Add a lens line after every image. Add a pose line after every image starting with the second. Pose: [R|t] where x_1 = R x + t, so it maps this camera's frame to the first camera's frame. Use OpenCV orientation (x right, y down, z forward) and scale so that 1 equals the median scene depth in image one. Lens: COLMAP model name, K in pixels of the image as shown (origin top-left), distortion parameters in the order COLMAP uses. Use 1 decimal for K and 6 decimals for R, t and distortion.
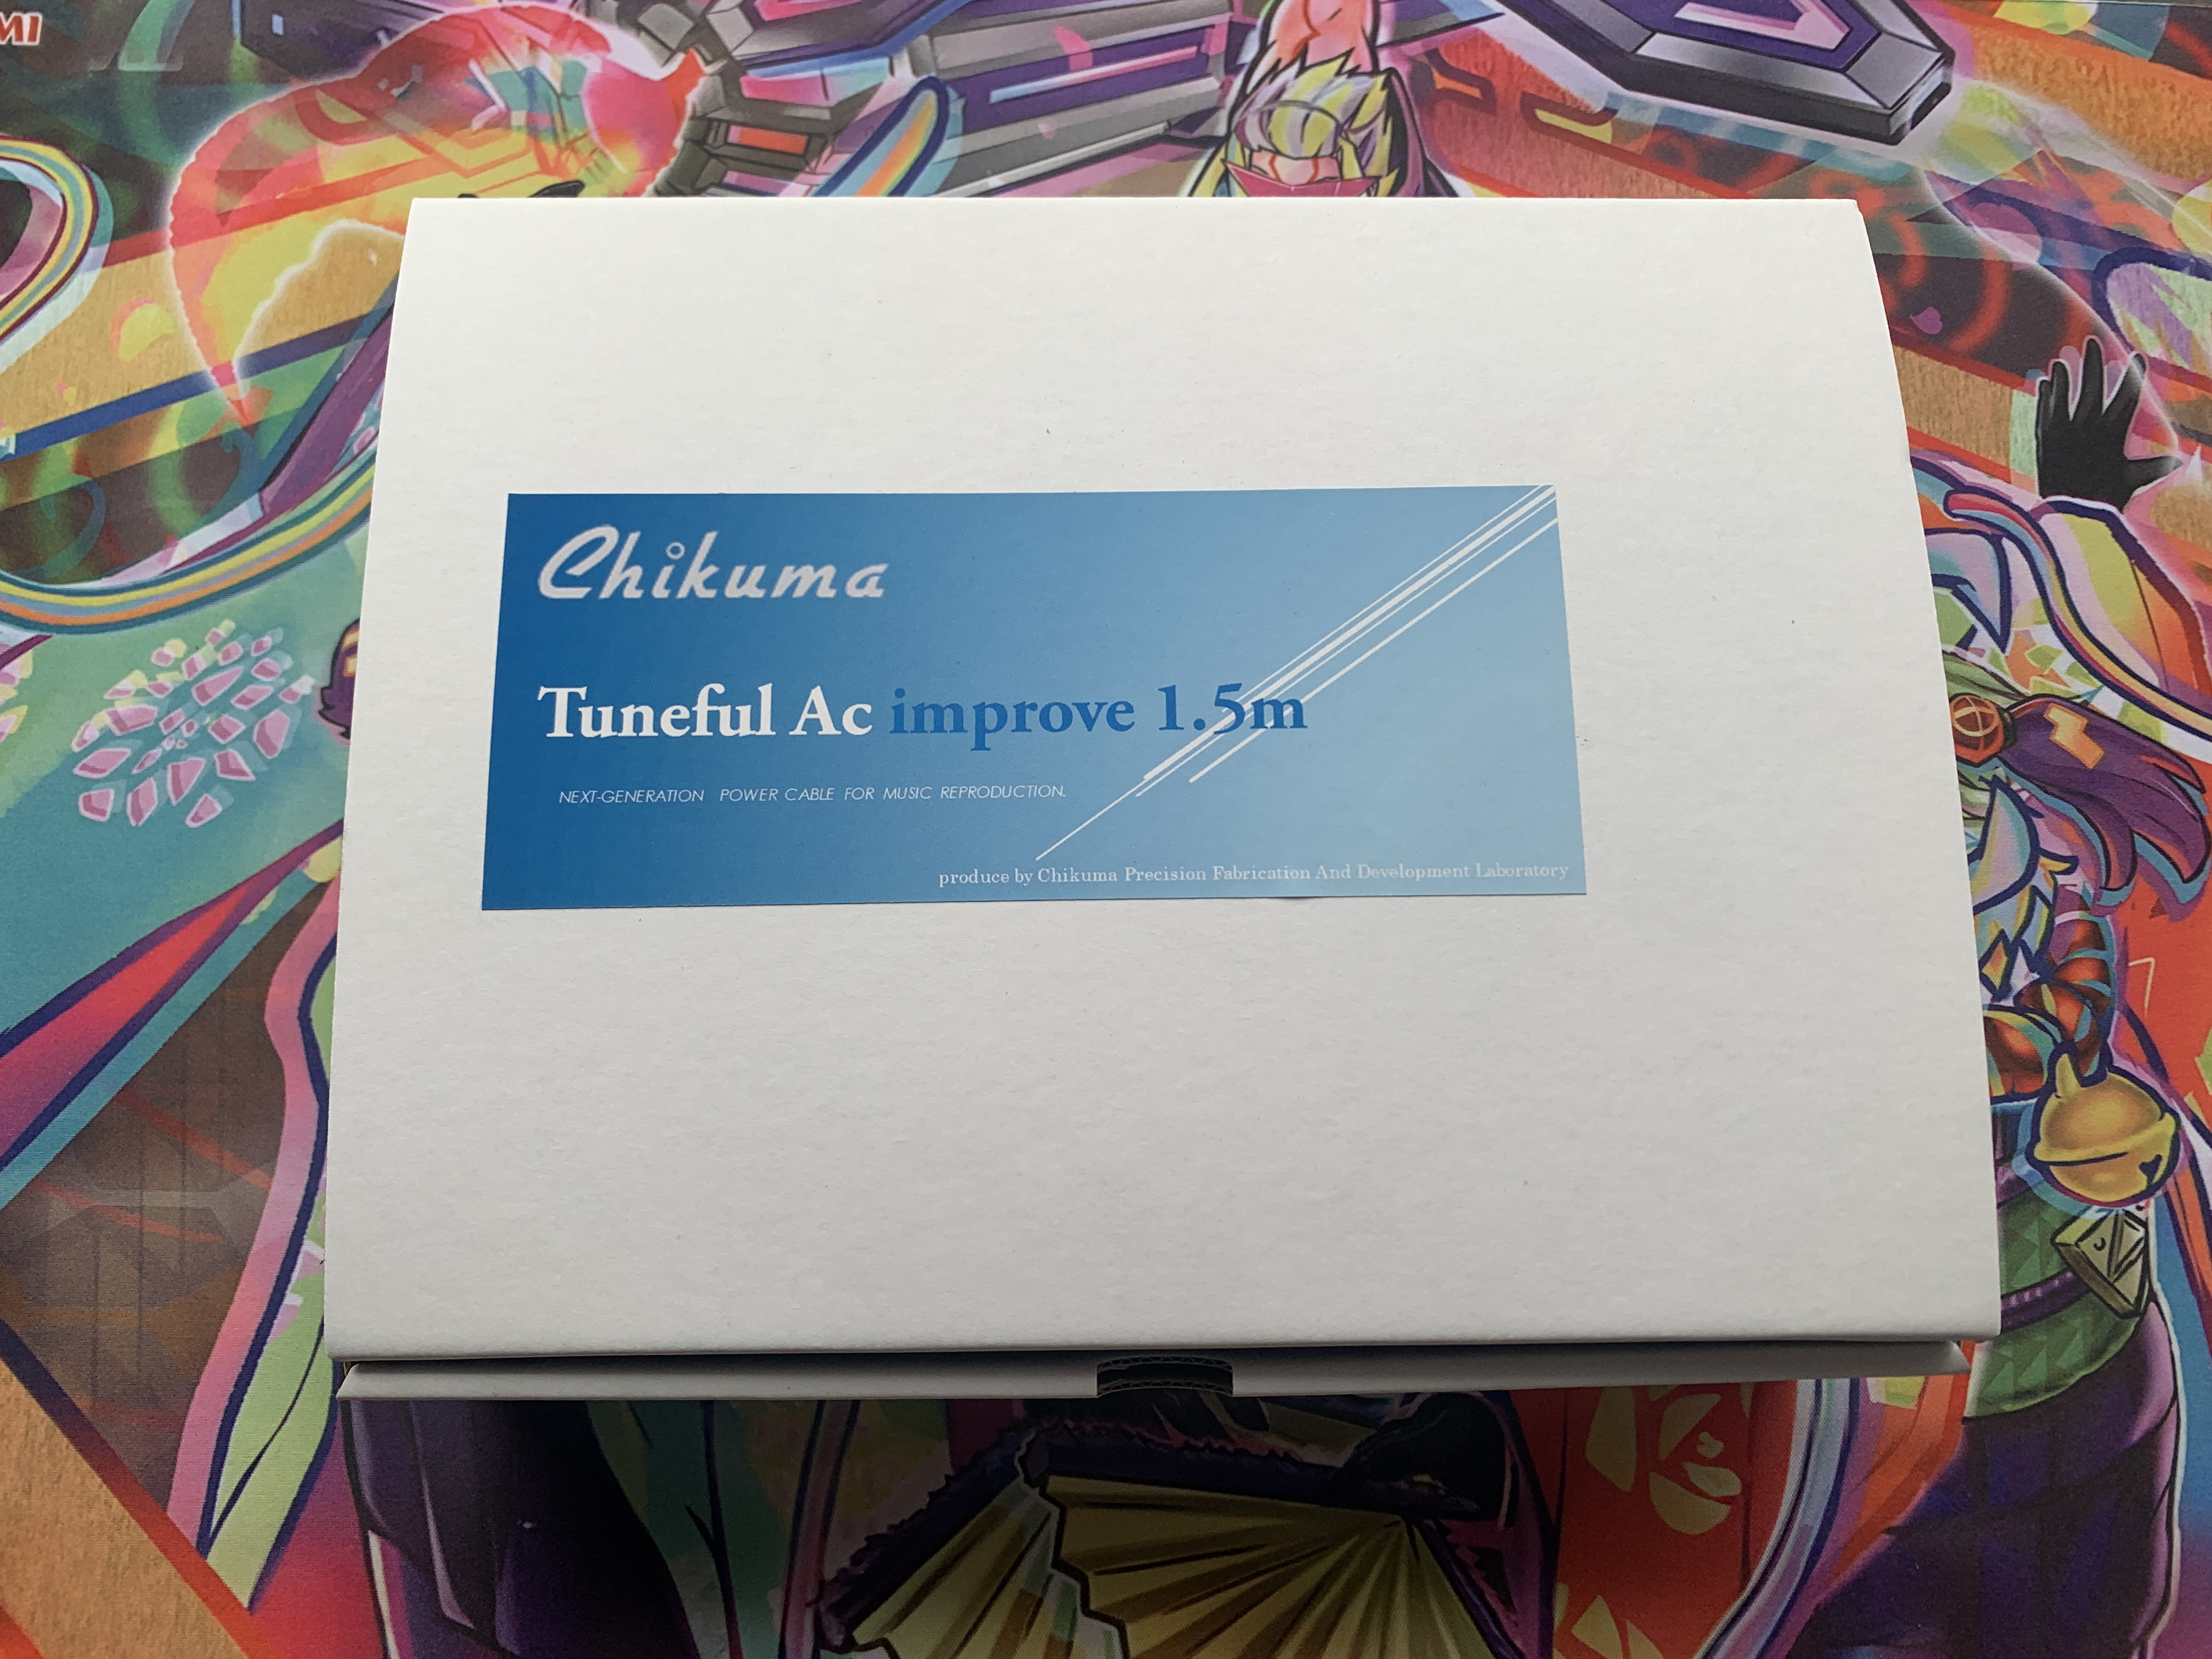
lens RADIAL K [[1673.9, 0, 1105.7], [0, 1673.9, 831.8], [0, 0, 1]] dist [0.009359, -0.010844]
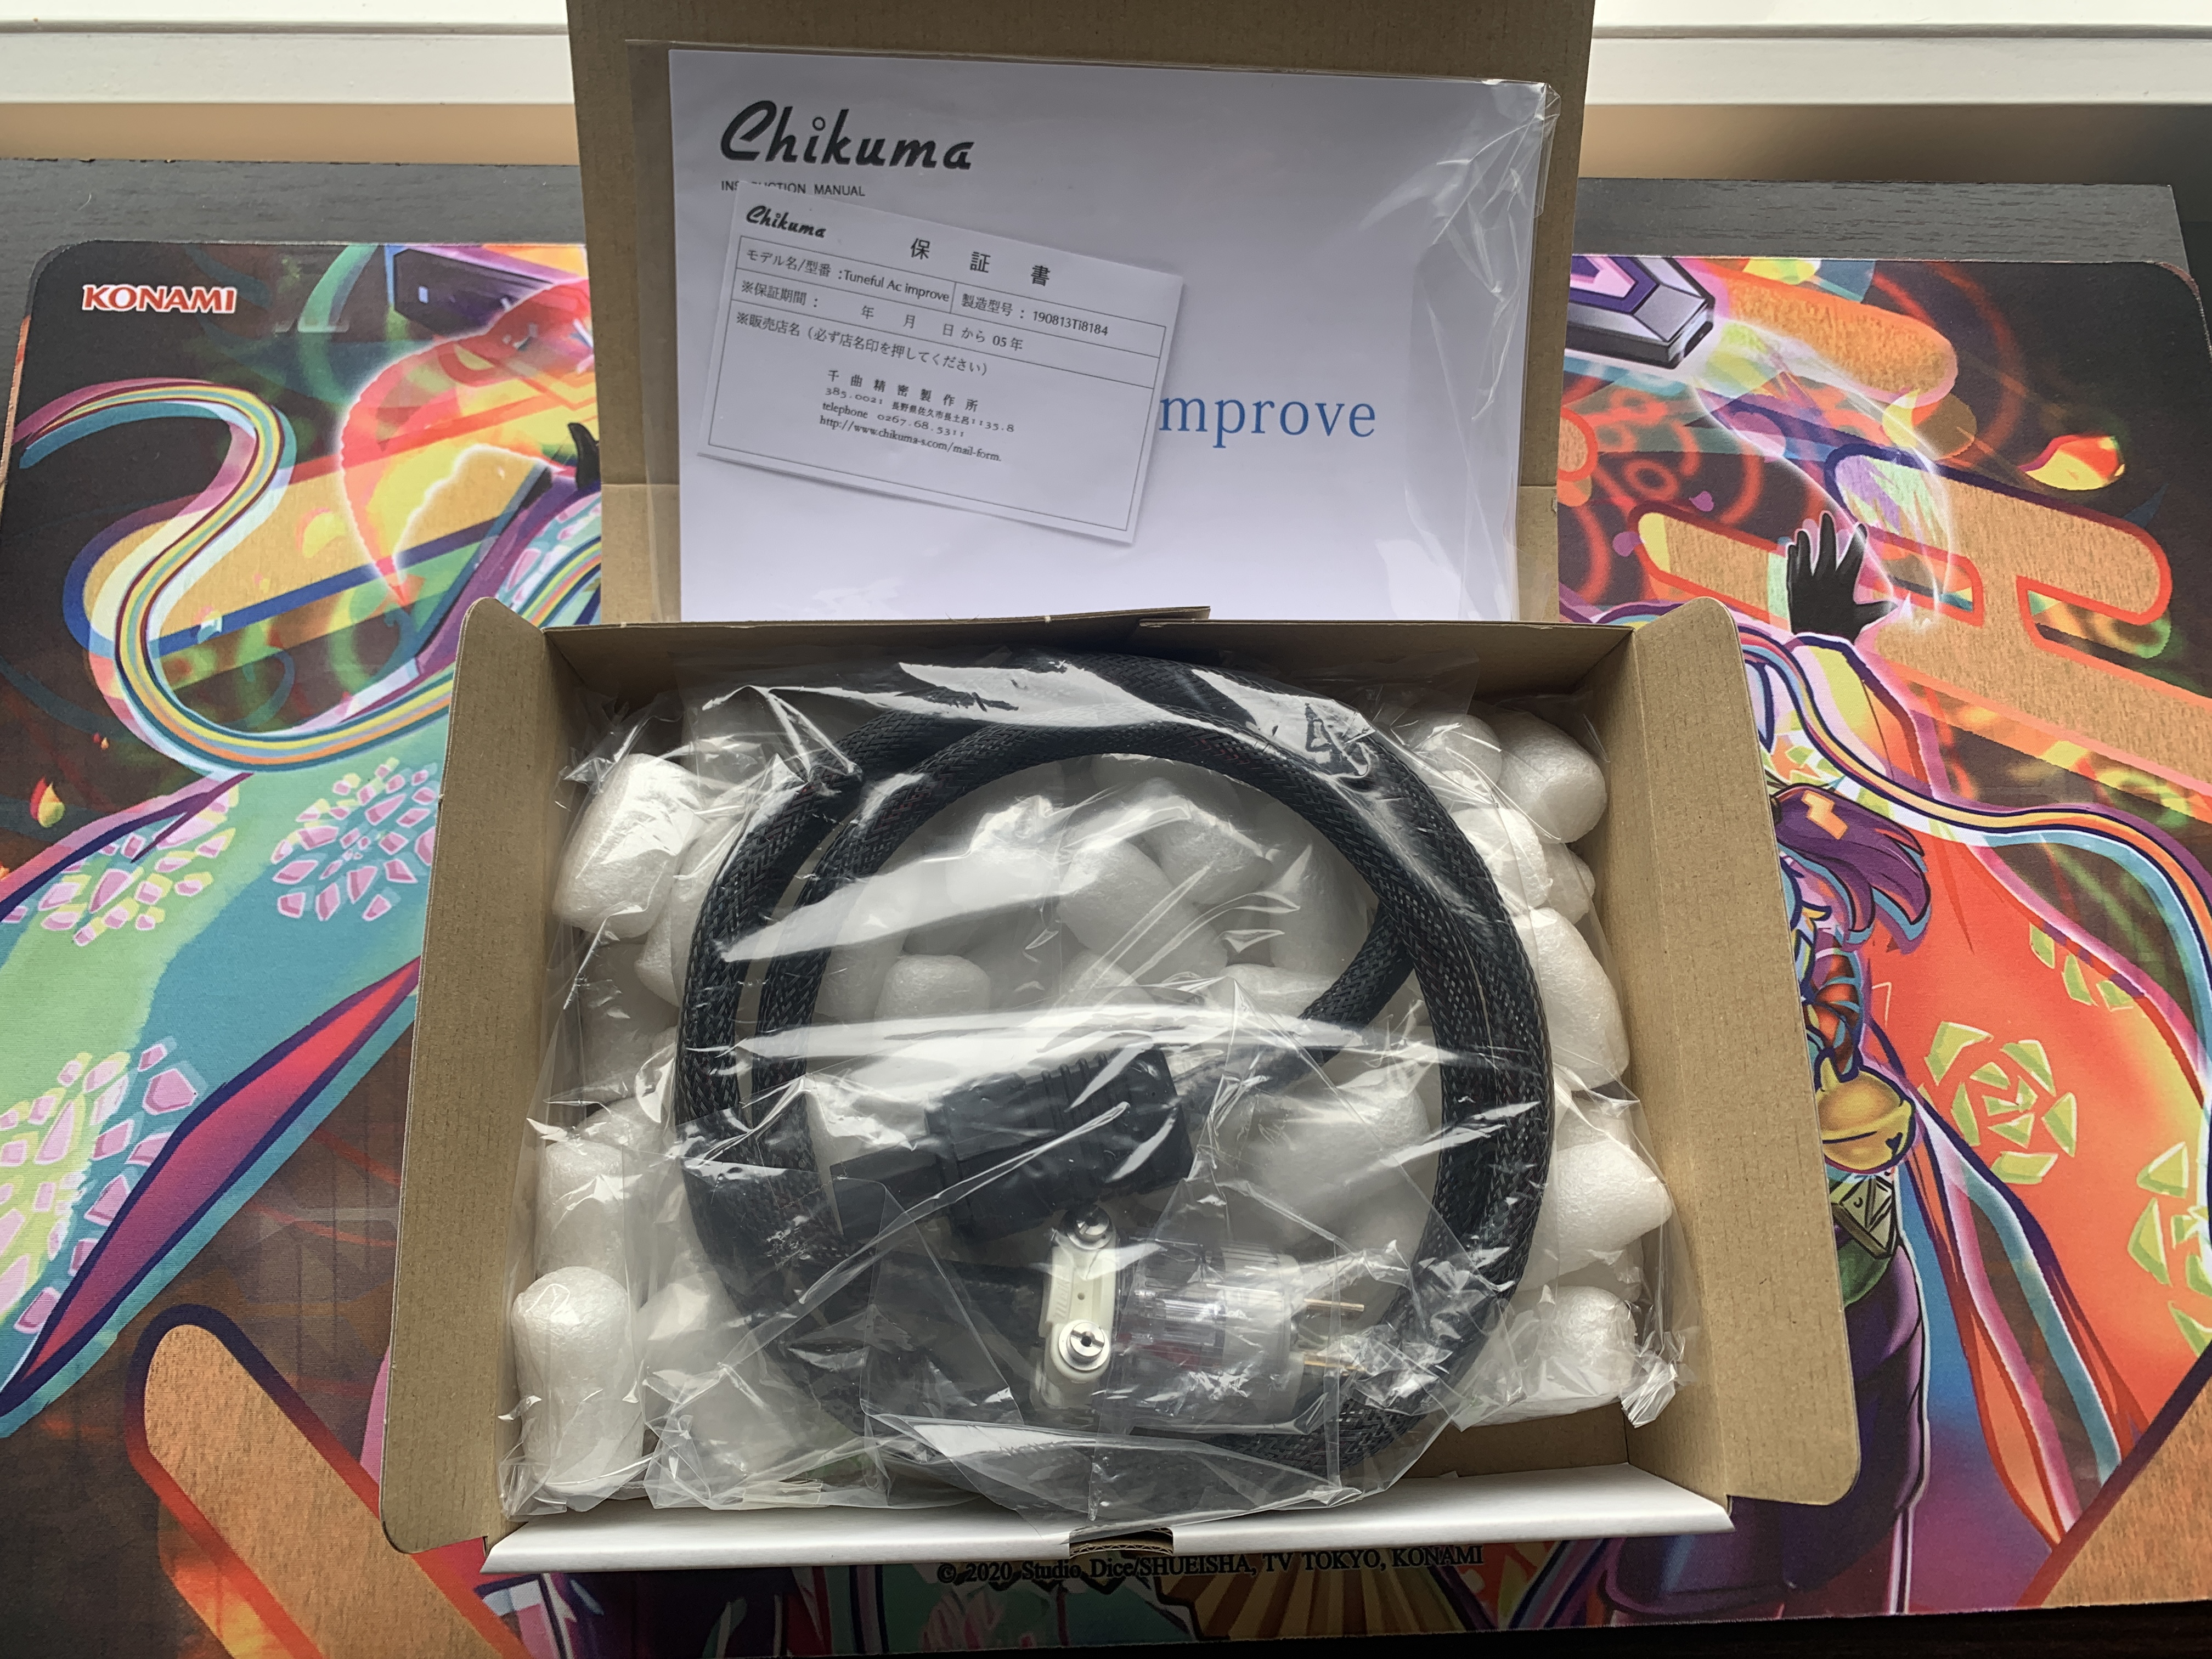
lens RADIAL K [[1673.9, 0, 1105.0], [0, 1673.9, 825.4], [0, 0, 1]] dist [0.009359, -0.010844]
pose [[0.998992, -0.023656, 0.038147, -0.032647], [0.026208, 0.997351, -0.067851, 0.024806], [-0.036441, 0.068782, 0.996966, -0.277804]]
